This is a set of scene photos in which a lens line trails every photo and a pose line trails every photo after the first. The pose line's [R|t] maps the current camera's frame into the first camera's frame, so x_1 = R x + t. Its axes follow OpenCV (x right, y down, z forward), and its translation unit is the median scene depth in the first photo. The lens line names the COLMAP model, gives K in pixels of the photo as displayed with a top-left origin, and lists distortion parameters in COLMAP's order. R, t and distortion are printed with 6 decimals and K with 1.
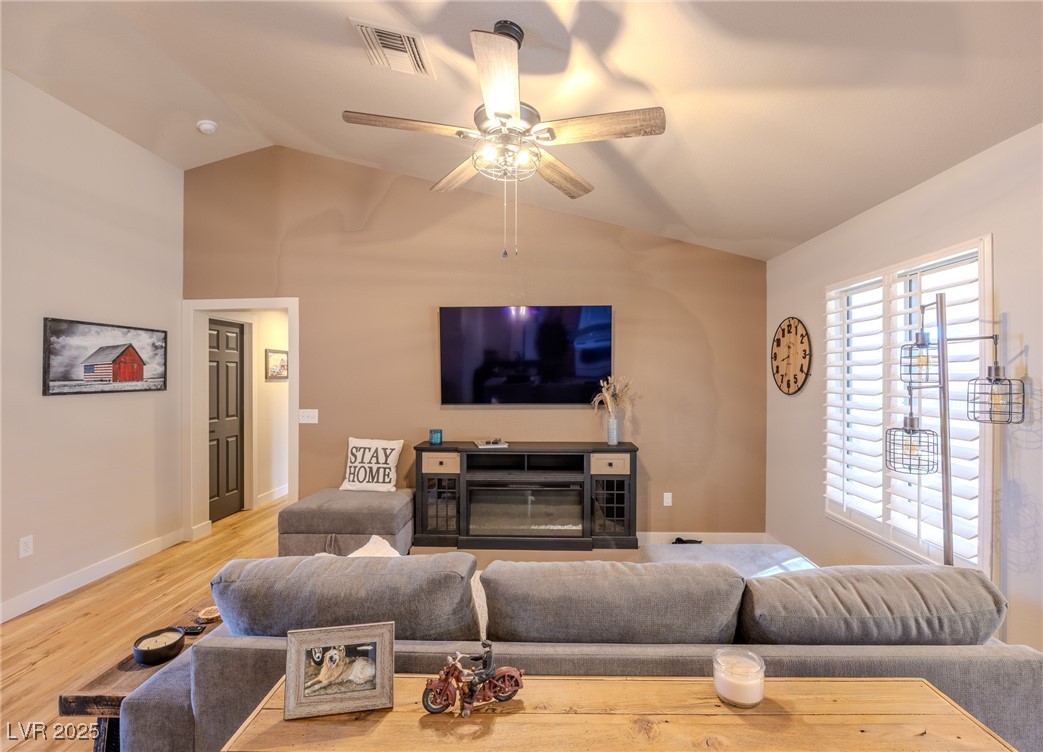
lens RADIAL K [[483.7, 0, 541.0], [0, 483.7, 377.6], [0, 0, 1]] dist [-0.018229, -0.000092]
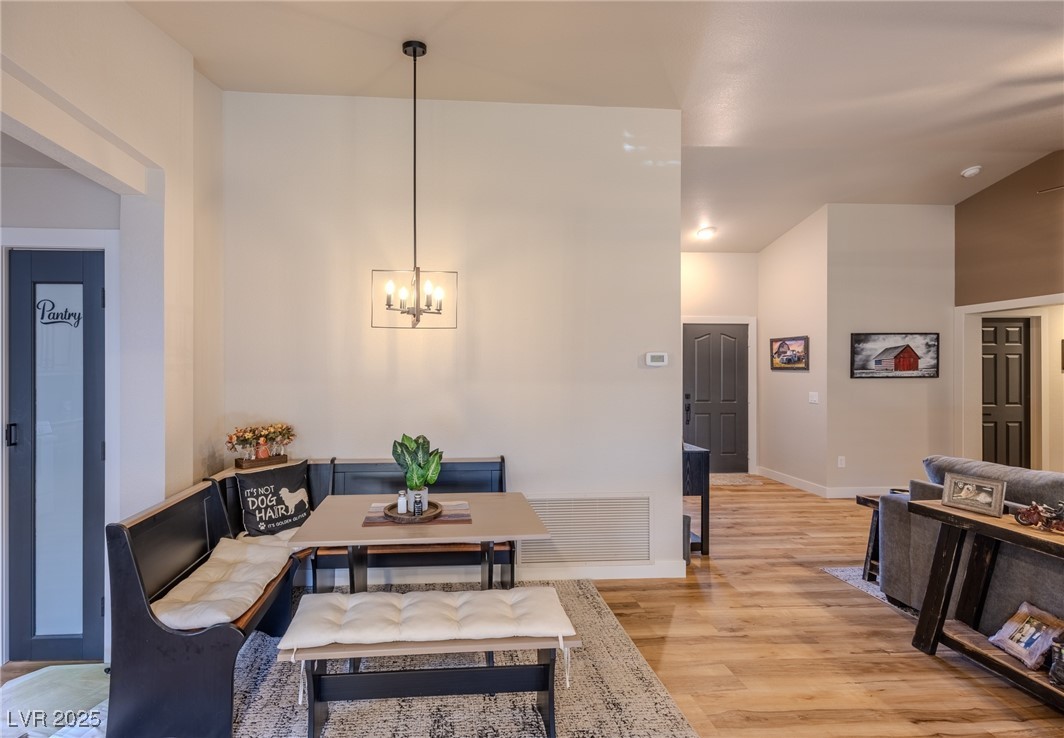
lens RADIAL K [[464.9, 0, 467.7], [0, 464.9, 364.6], [0, 0, 1]] dist [0.017772, 0.000298]
pose [[0.078472, -0.005490, -0.996901, 0.436242], [-0.002416, 0.999981, -0.005697, 0.000949], [0.996913, 0.002856, 0.078457, -0.417910]]
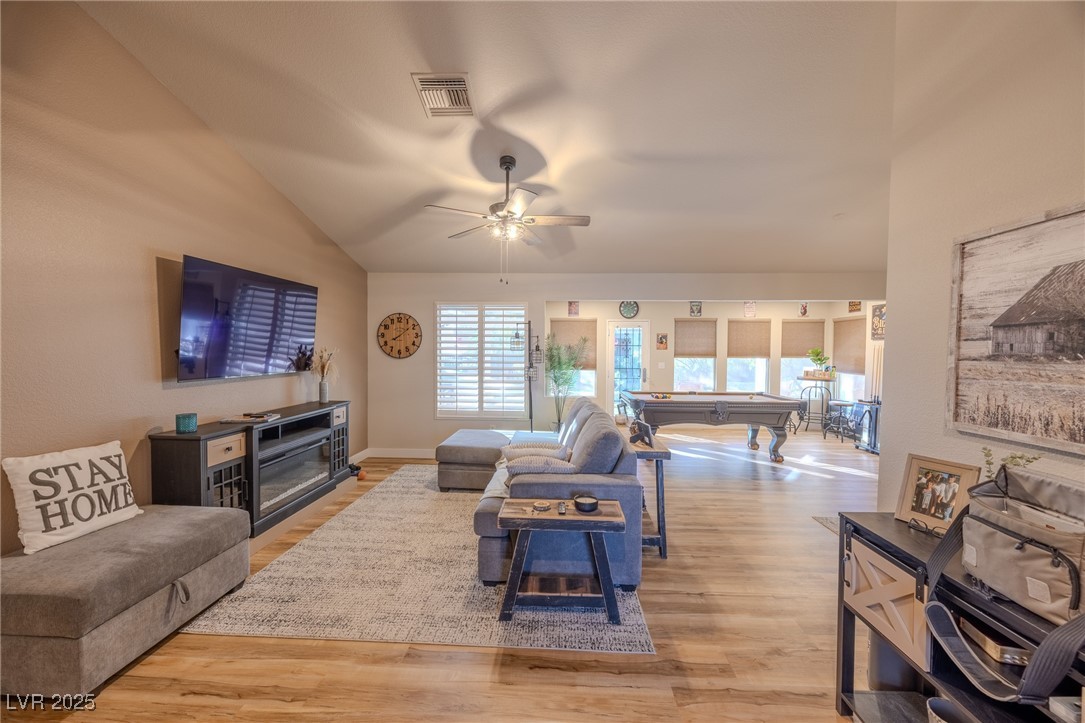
lens RADIAL K [[420.9, 0, 541.0], [0, 420.9, 363.8], [0, 0, 1]] dist [-0.007079, 0.001475]
pose [[0.023114, -0.032179, 0.999215, -0.886149], [-0.005920, 0.999460, 0.032324, 0.002784], [-0.999715, -0.006663, 0.022911, 0.431284]]
